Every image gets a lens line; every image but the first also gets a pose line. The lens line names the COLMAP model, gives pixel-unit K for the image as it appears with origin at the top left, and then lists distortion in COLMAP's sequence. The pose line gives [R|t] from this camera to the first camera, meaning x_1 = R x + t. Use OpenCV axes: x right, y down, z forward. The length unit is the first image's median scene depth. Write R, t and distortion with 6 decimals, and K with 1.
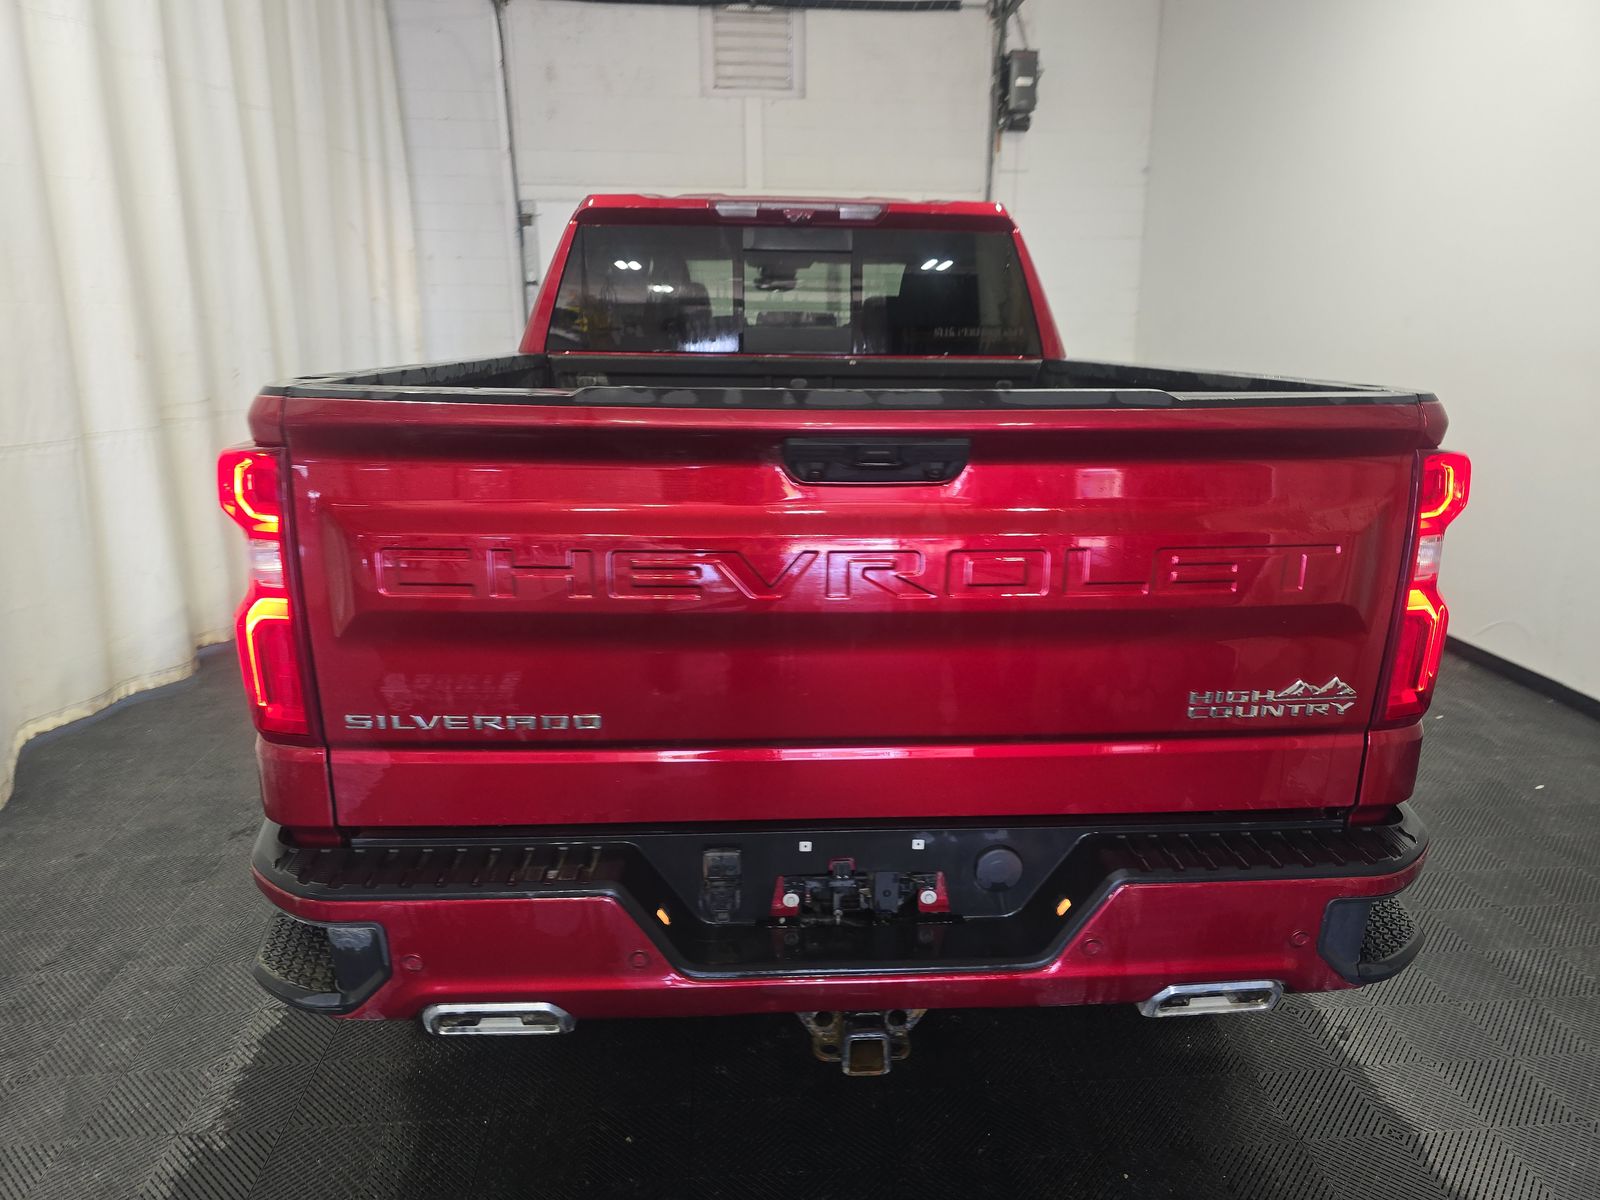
lens RADIAL K [[1037.4, 0, 800.0], [0, 1037.4, 600.0], [0, 0, 1]] dist [0.046384, -0.000385]
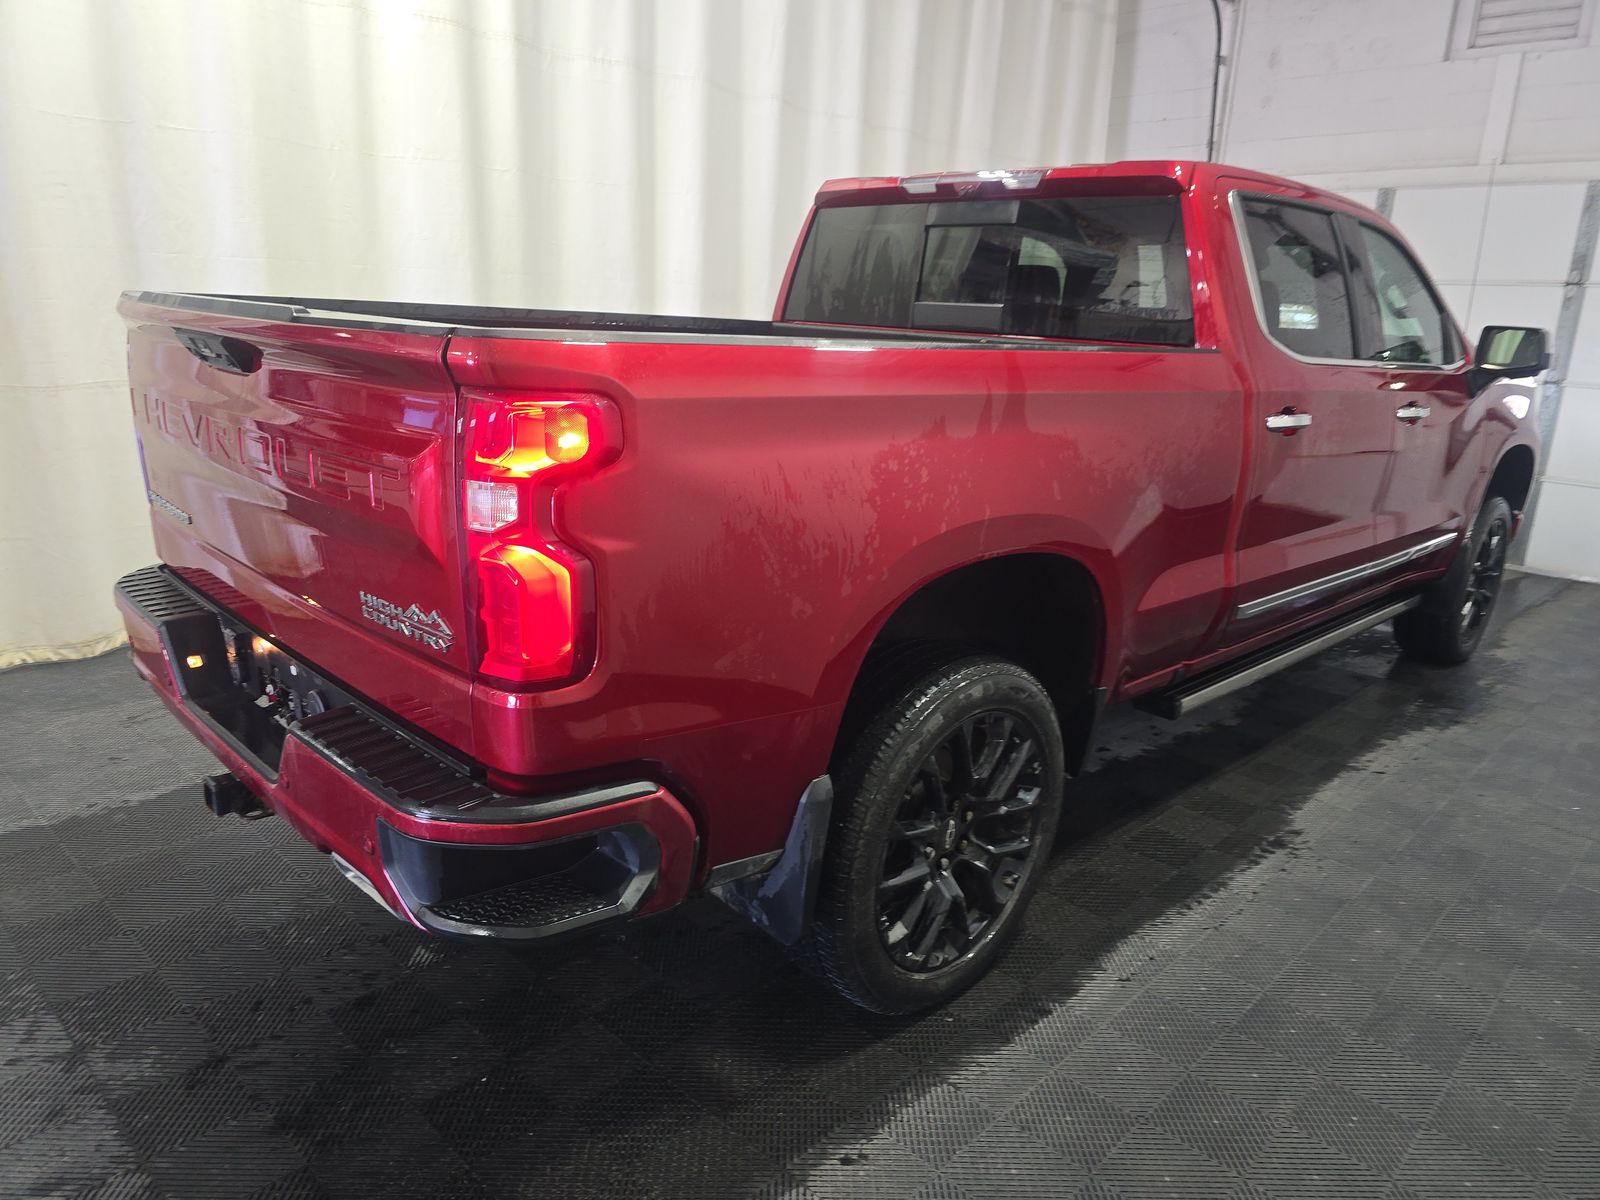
lens RADIAL K [[1098.6, 0, 800.0], [0, 1098.6, 600.0], [0, 0, 1]] dist [-0.005603, -0.007736]
pose [[0.657000, 0.214190, -0.722823, 0.292061], [-0.232190, 0.969674, 0.076292, -0.018445], [0.717244, 0.117708, 0.686808, 0.101299]]
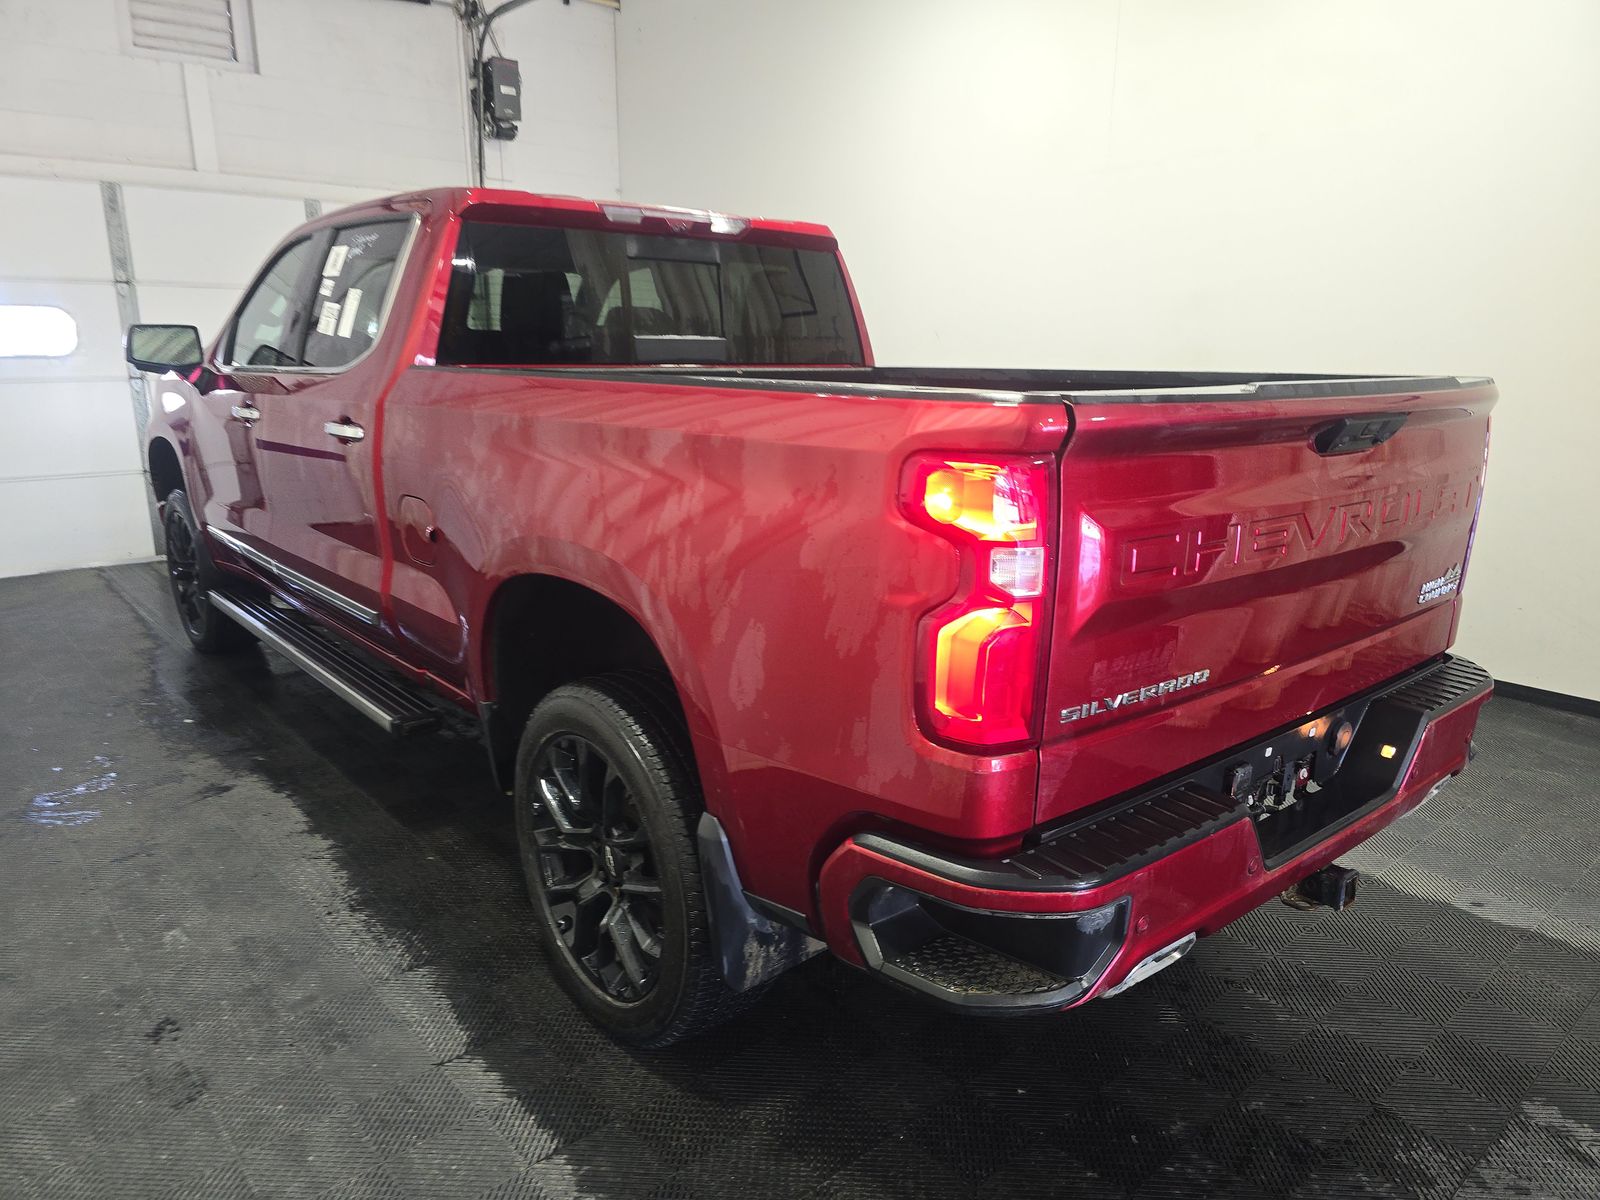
lens RADIAL K [[1094.7, 0, 799.8], [0, 1094.7, 630.1], [0, 0, 1]] dist [-0.000217, -0.003748]
pose [[0.802387, -0.151416, 0.577277, -0.231252], [0.151287, 0.987291, 0.048678, -0.011120], [-0.577311, 0.048276, 0.815096, 0.048547]]
